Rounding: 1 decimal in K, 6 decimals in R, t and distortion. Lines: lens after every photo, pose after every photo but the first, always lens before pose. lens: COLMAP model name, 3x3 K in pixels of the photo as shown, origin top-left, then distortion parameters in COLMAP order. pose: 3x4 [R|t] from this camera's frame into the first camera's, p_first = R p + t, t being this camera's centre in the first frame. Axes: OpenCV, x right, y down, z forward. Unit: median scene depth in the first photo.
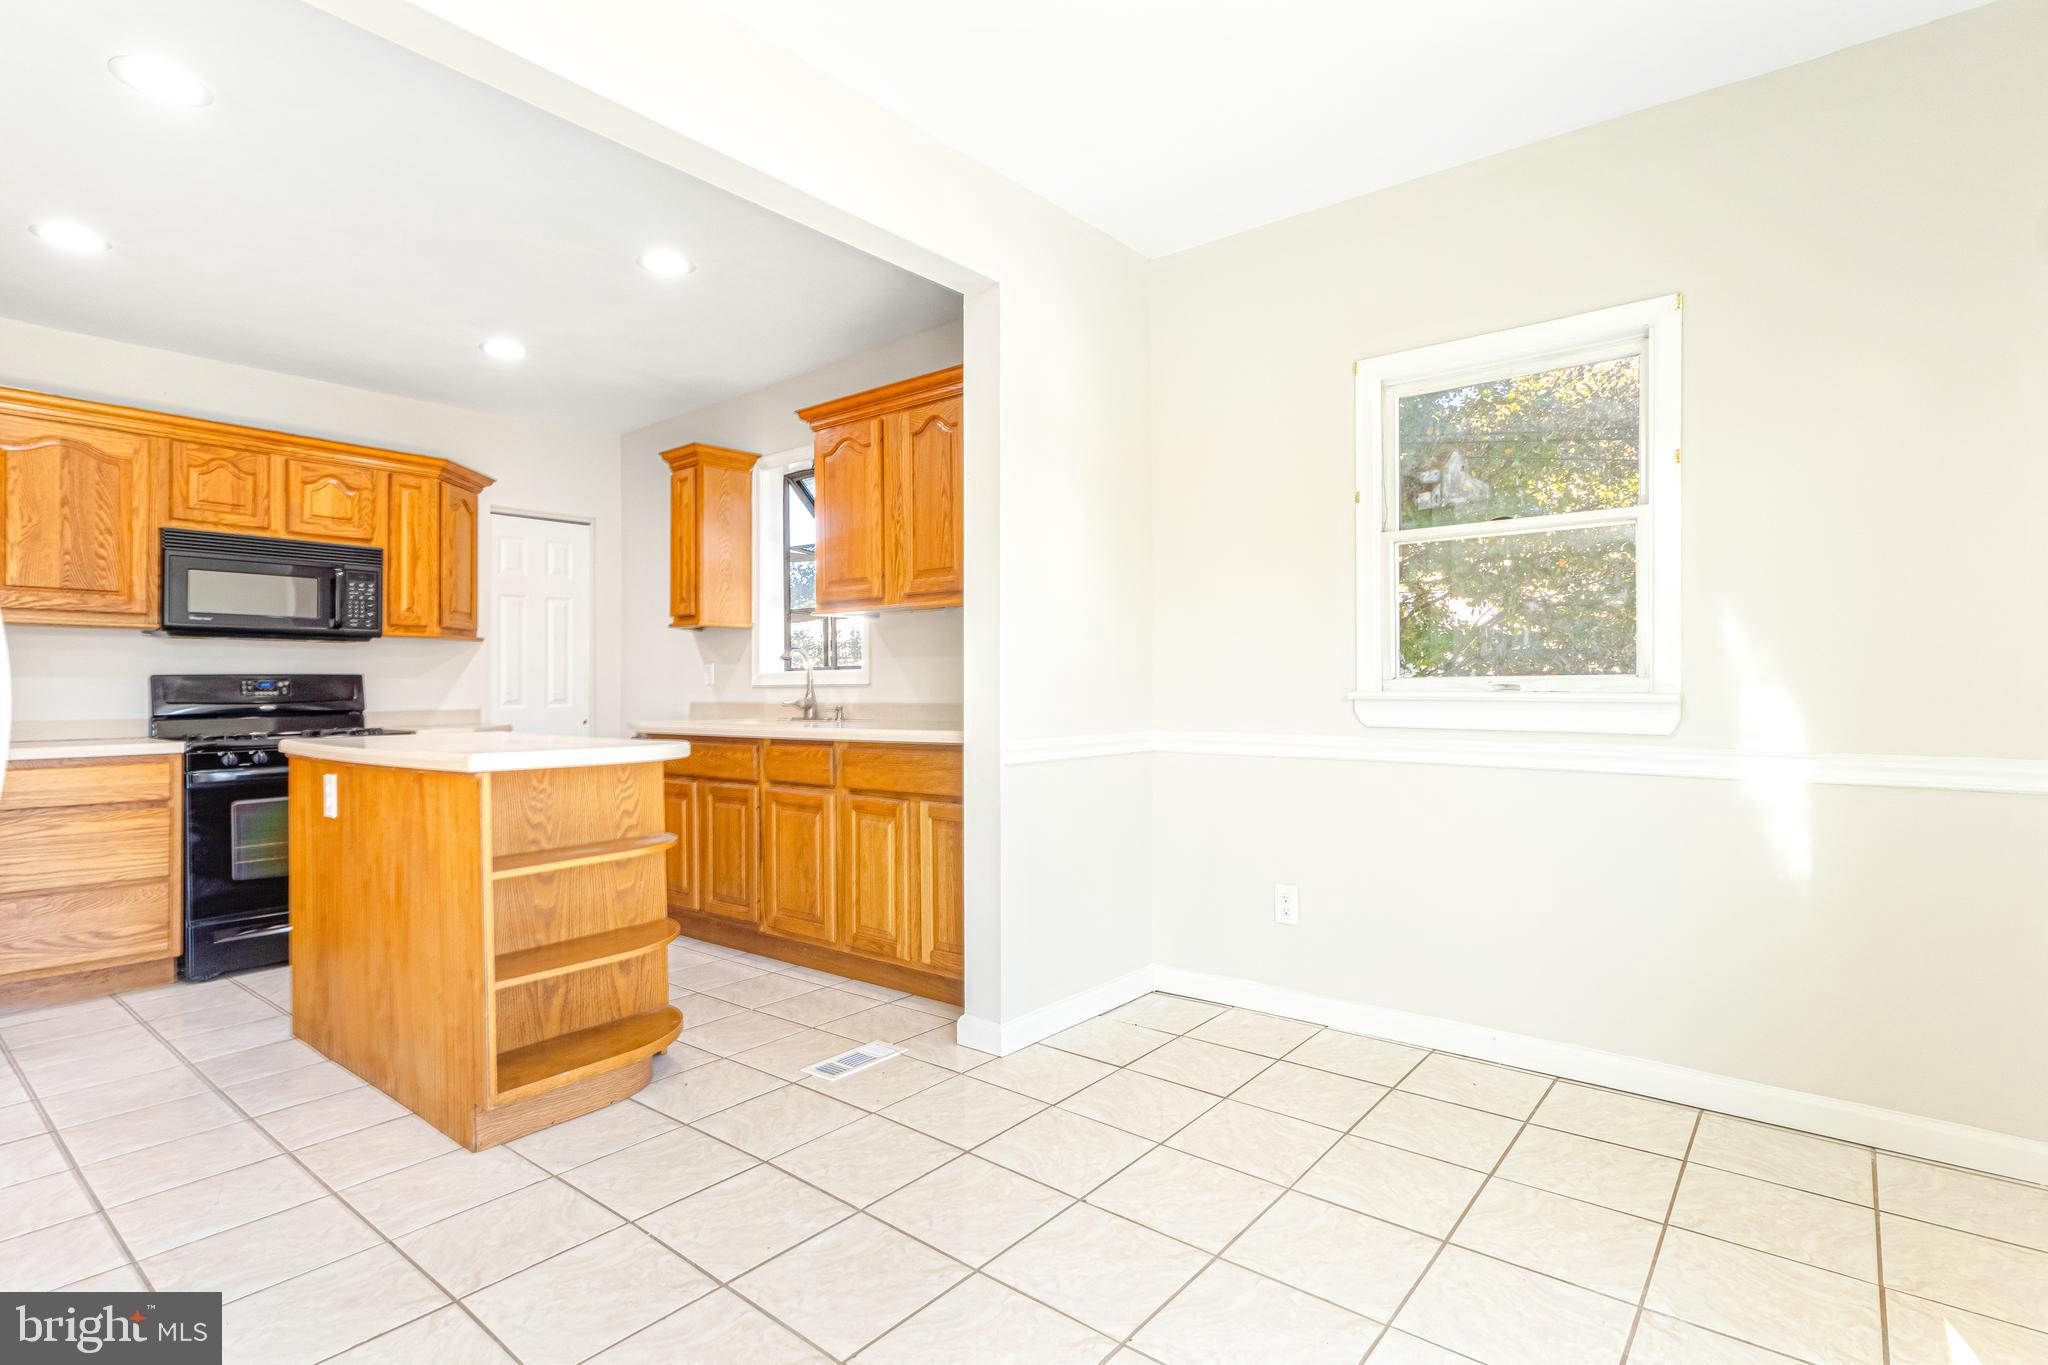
lens RADIAL K [[979.3, 0, 1030.8], [0, 979.3, 649.2], [0, 0, 1]] dist [0.001194, 0.000847]
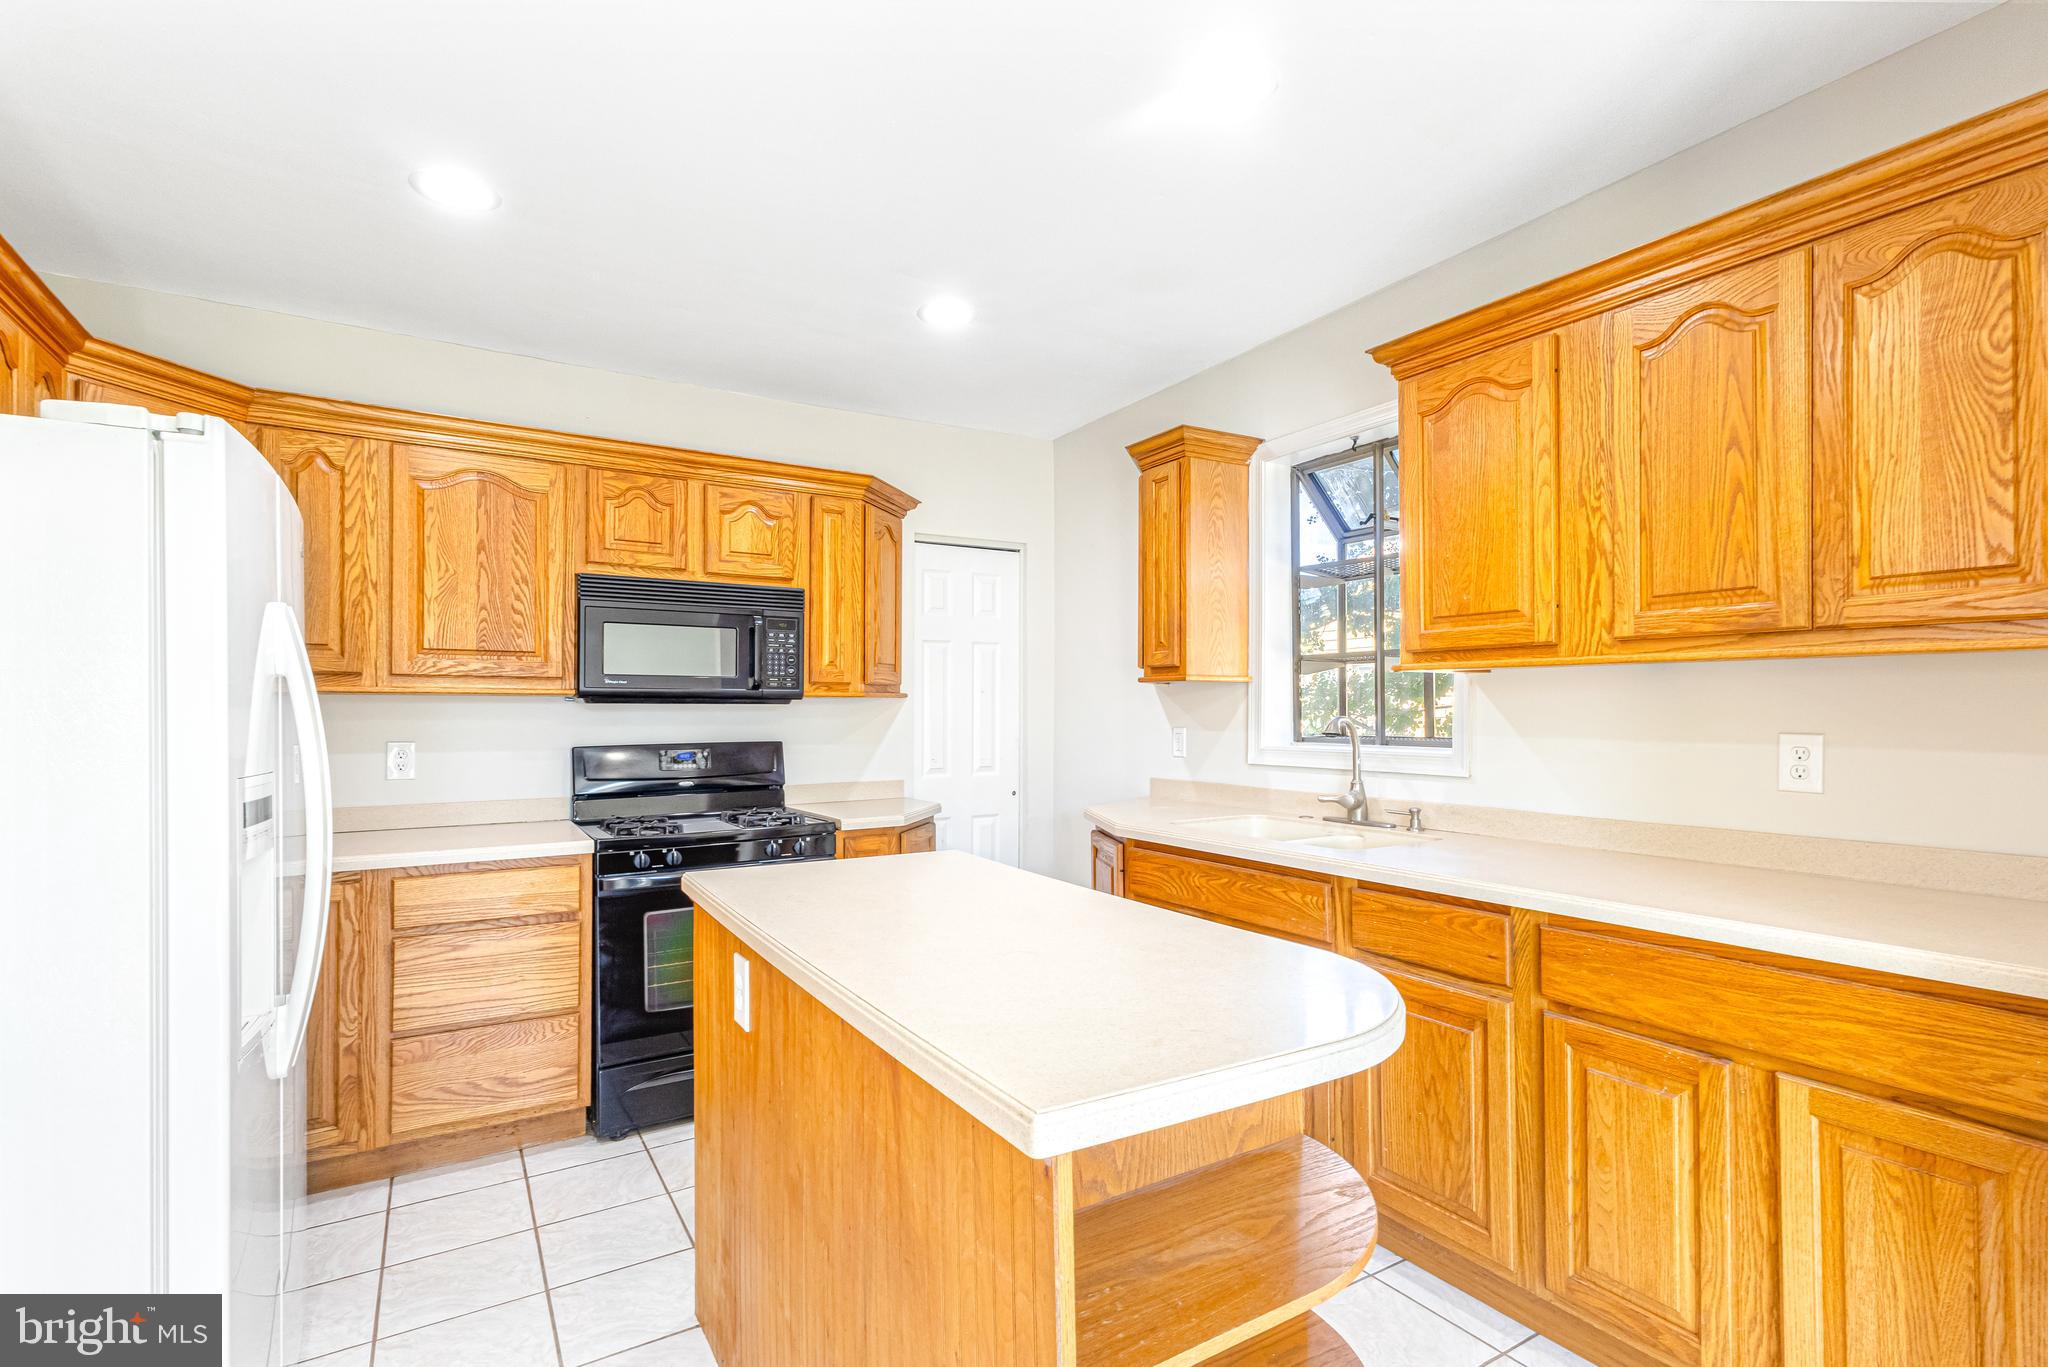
lens RADIAL K [[979.3, 0, 1030.8], [0, 979.3, 650.2], [0, 0, 1]] dist [0.001194, 0.000847]
pose [[0.941248, -0.014400, -0.337409, -0.236449], [0.006154, 0.999656, -0.025498, -0.034205], [0.337660, 0.021923, 0.941013, 0.337007]]
